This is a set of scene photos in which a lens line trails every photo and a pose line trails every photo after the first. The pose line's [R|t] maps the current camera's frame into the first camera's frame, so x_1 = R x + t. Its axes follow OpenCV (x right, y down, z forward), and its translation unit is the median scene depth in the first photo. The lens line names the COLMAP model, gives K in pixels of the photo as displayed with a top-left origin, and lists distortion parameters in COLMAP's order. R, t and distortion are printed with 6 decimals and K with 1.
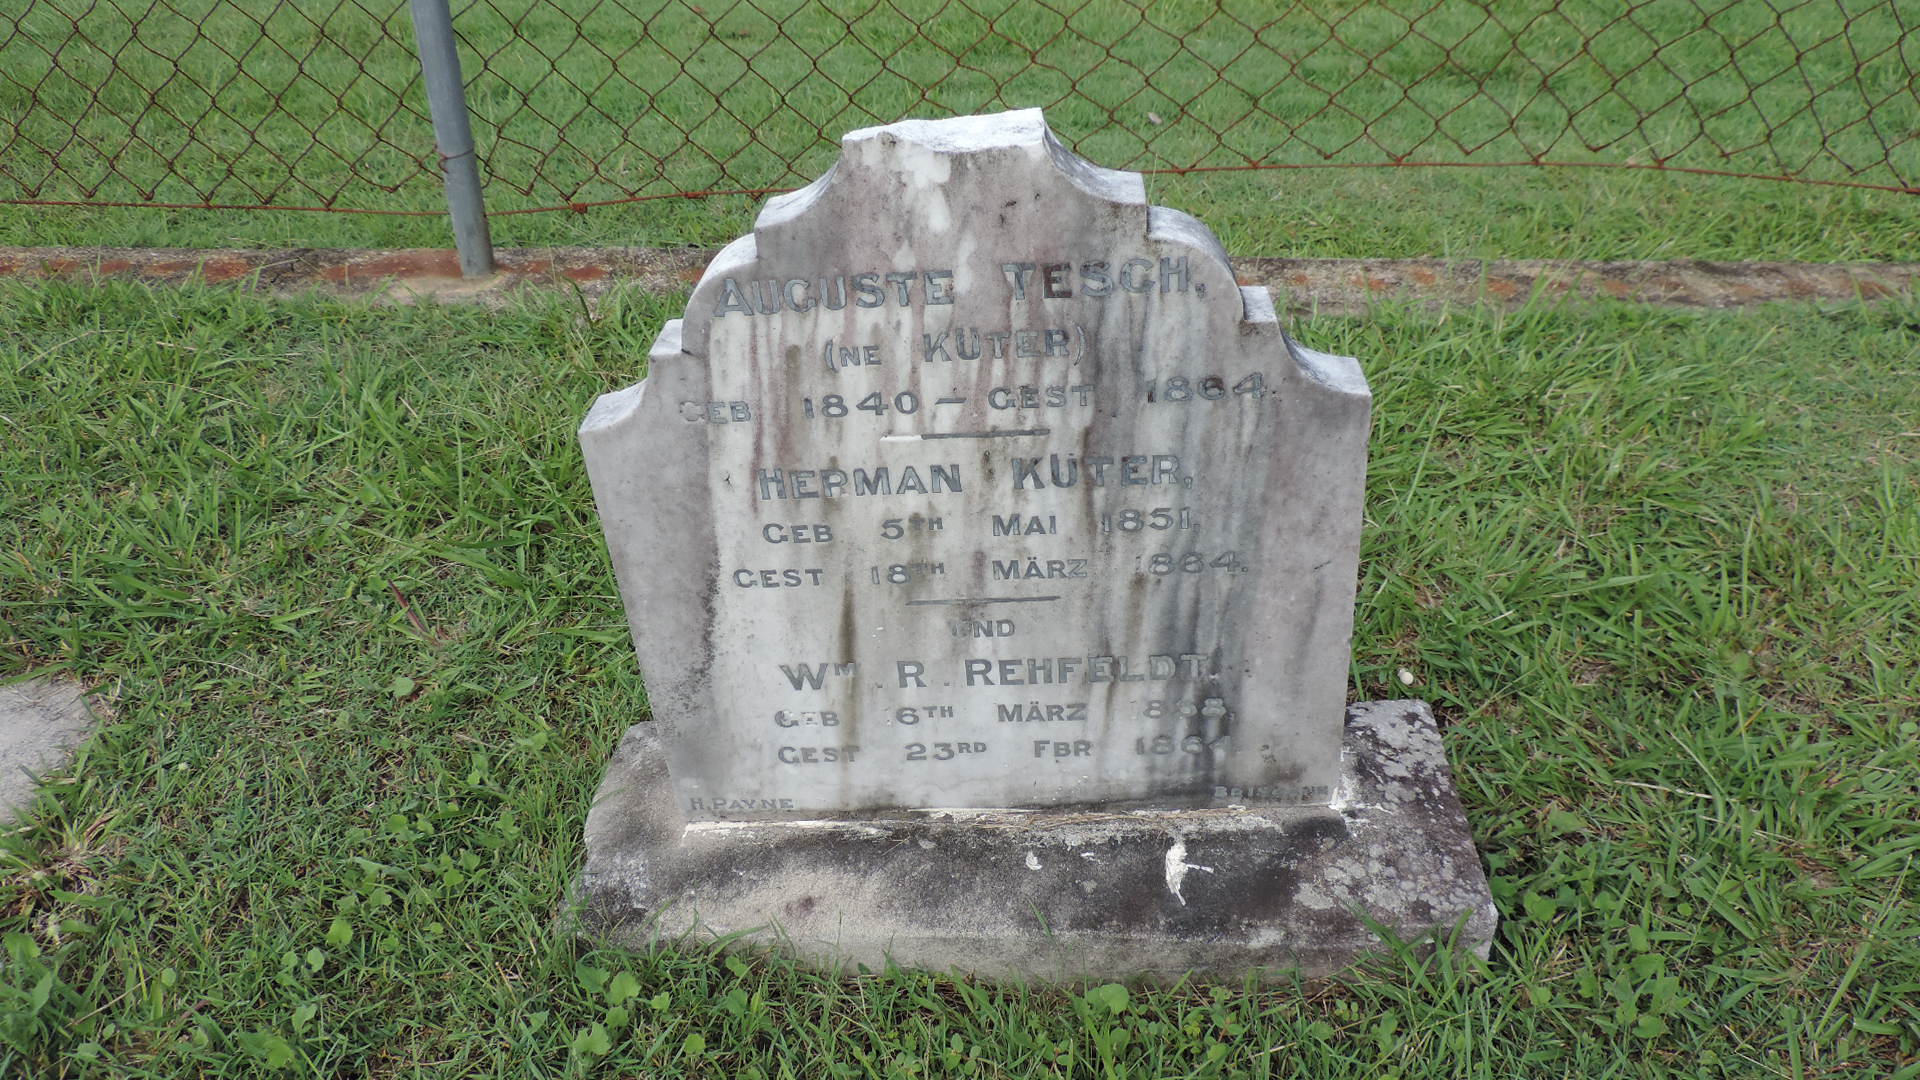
lens RADIAL K [[1355.3, 0, 972.7], [0, 1355.3, 525.3], [0, 0, 1]] dist [-0.003708, 0.000727]
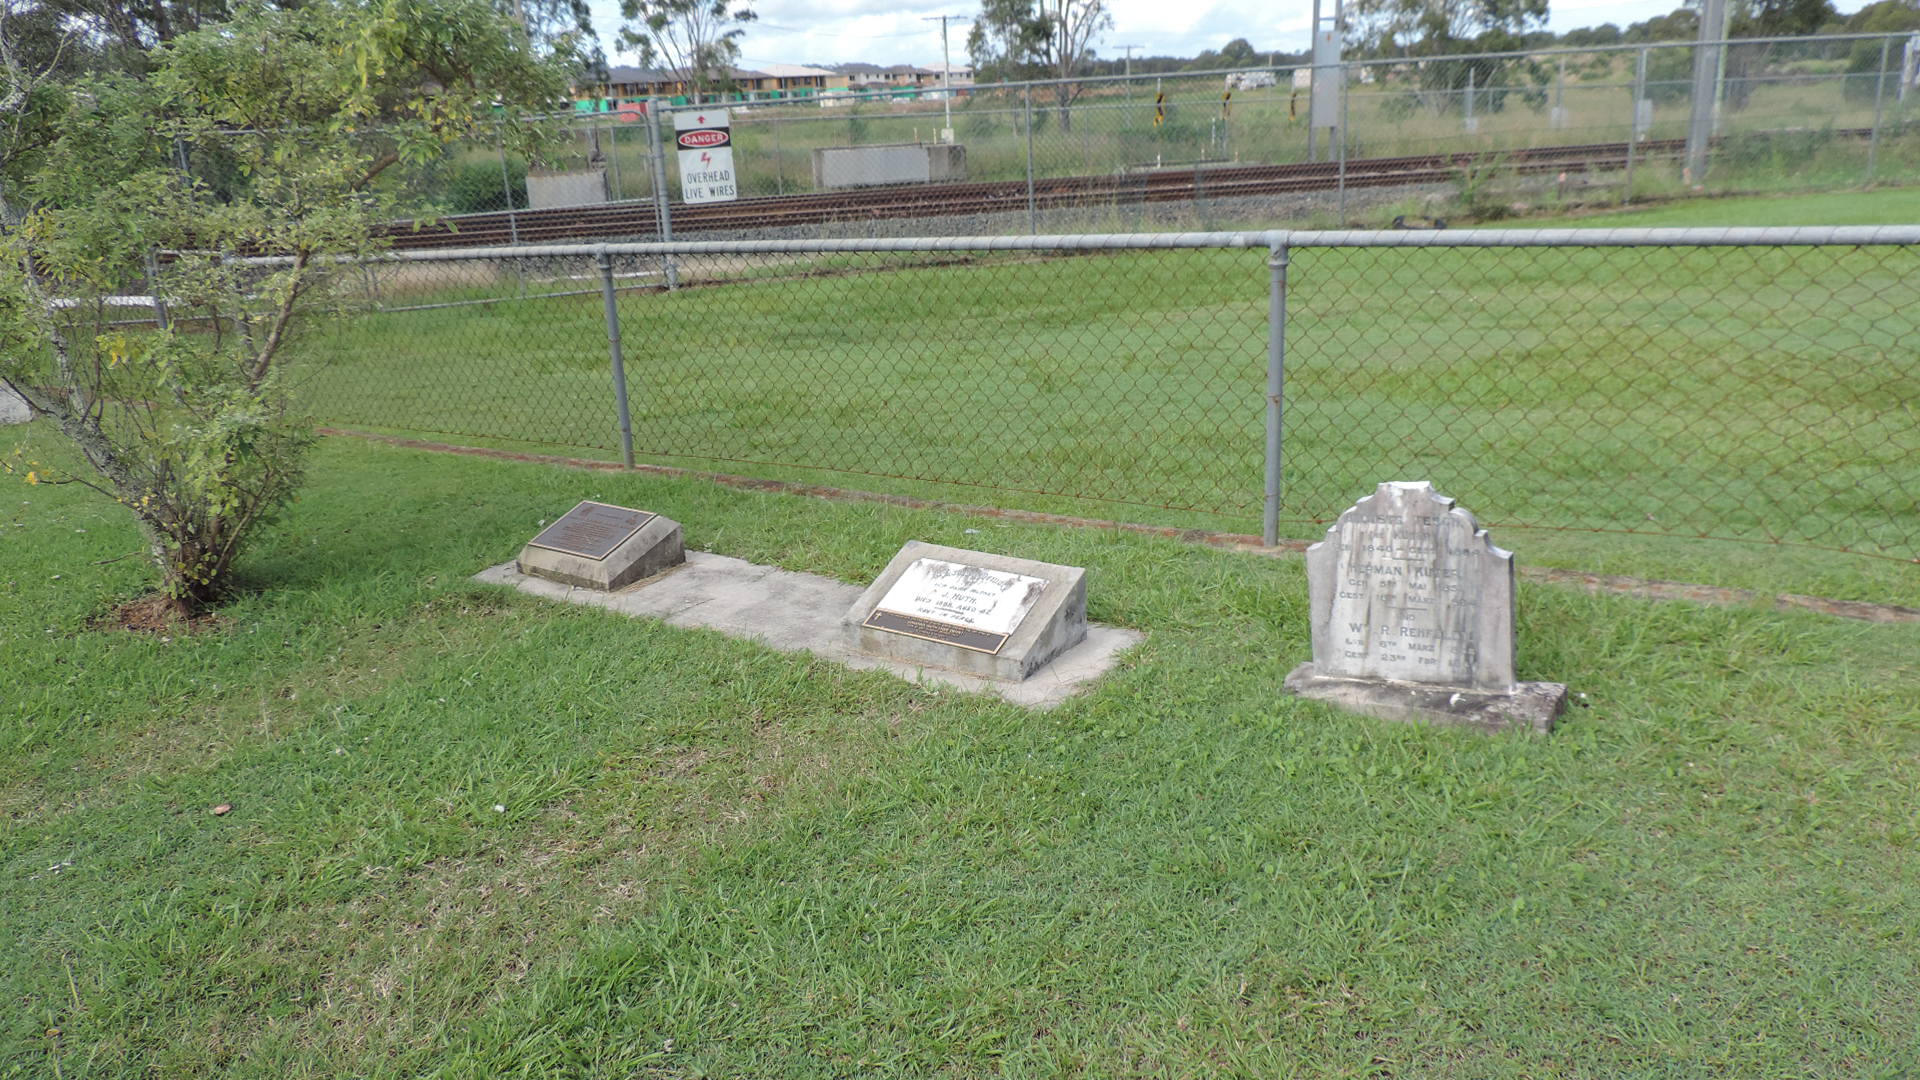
lens RADIAL K [[1355.3, 0, 963.2], [0, 1355.3, 540.9], [0, 0, 1]] dist [-0.003708, 0.000727]
pose [[0.852680, 0.104926, -0.511789, 0.837761], [-0.237758, 0.950235, -0.201309, 0.898440], [0.465197, 0.293334, 0.835193, -2.662841]]
